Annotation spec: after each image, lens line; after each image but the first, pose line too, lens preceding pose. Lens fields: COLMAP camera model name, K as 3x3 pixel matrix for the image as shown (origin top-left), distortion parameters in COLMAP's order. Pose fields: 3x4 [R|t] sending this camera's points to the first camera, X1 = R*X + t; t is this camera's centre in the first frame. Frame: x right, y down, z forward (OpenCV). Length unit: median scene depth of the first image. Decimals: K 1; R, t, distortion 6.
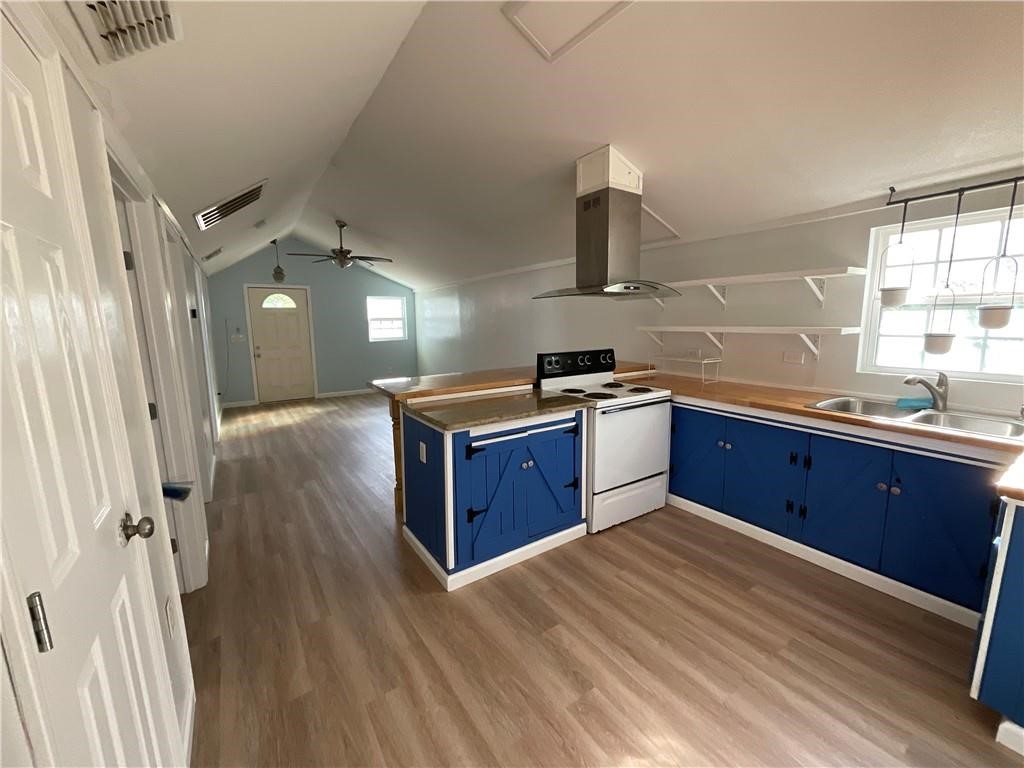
lens RADIAL K [[413.0, 0, 513.5], [0, 413.0, 381.4], [0, 0, 1]] dist [-0.000745, -0.000214]
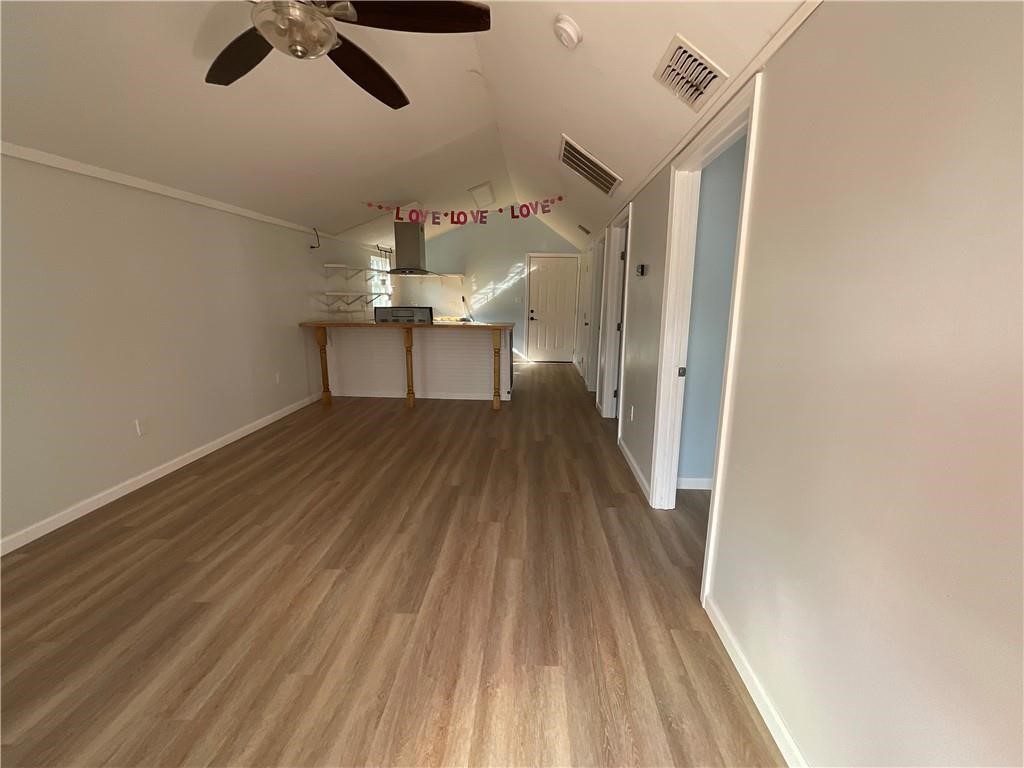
lens RADIAL K [[412.8, 0, 513.3], [0, 412.8, 382.0], [0, 0, 1]] dist [-0.000922, -0.000081]
pose [[-0.792617, -0.114444, 0.598883, -1.886261], [0.099627, 0.944716, 0.312387, -0.403074], [-0.601525, 0.307268, -0.737397, 3.166691]]
